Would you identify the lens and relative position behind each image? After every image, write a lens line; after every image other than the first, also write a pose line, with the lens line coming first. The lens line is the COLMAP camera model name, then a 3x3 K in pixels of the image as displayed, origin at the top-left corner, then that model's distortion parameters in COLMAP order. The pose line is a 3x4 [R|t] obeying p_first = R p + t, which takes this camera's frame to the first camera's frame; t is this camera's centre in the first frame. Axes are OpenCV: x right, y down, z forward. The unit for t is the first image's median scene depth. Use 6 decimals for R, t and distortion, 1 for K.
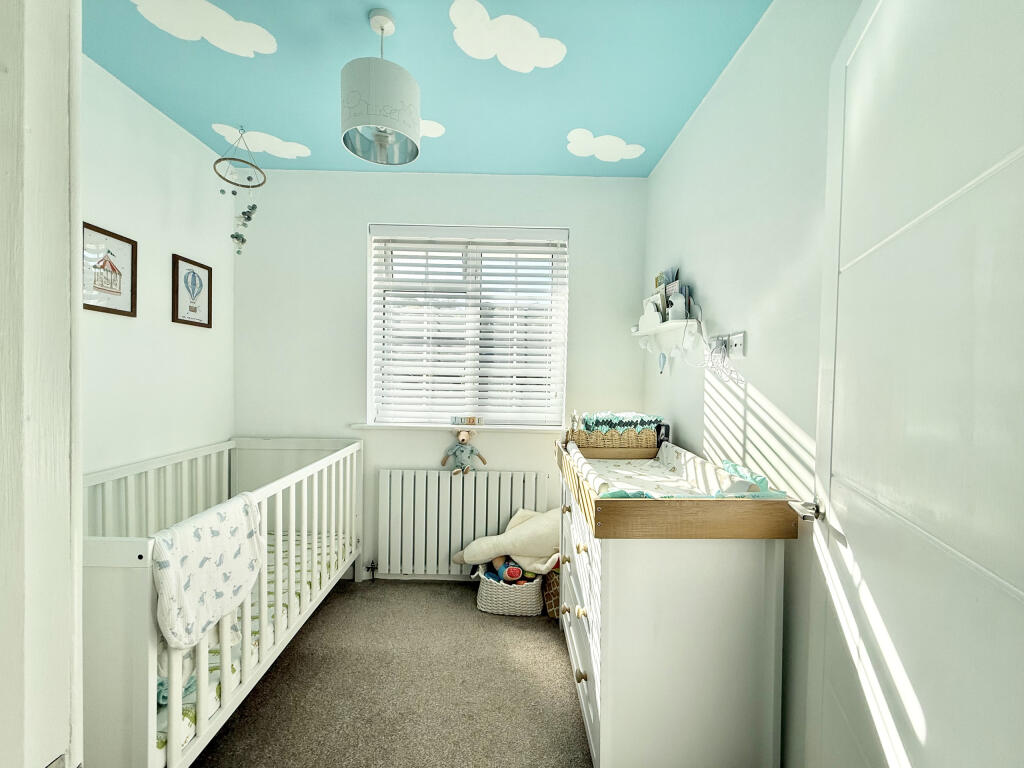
lens RADIAL K [[406.1, 0, 510.2], [0, 406.1, 384.0], [0, 0, 1]] dist [0.000836, -0.000020]
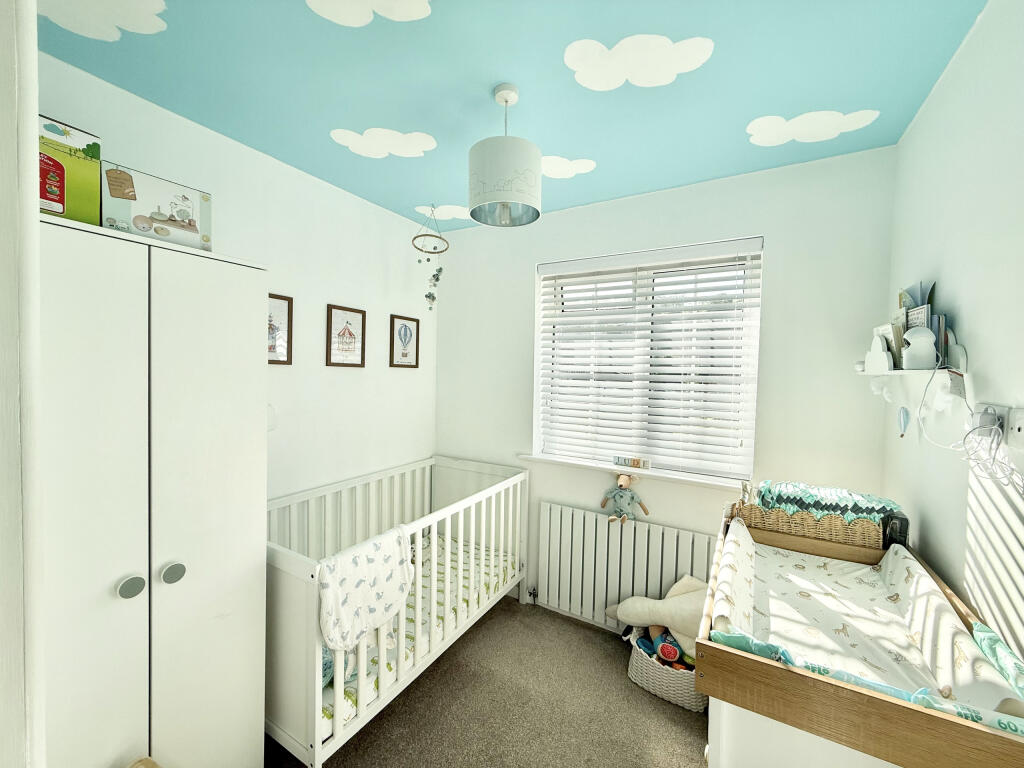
lens RADIAL K [[406.1, 0, 510.2], [0, 406.1, 384.0], [0, 0, 1]] dist [0.000836, -0.000020]
pose [[0.859108, 0.016725, -0.511520, 0.158655], [-0.016526, 0.999851, 0.004934, -0.109390], [0.511527, 0.004214, 0.859257, 0.082922]]
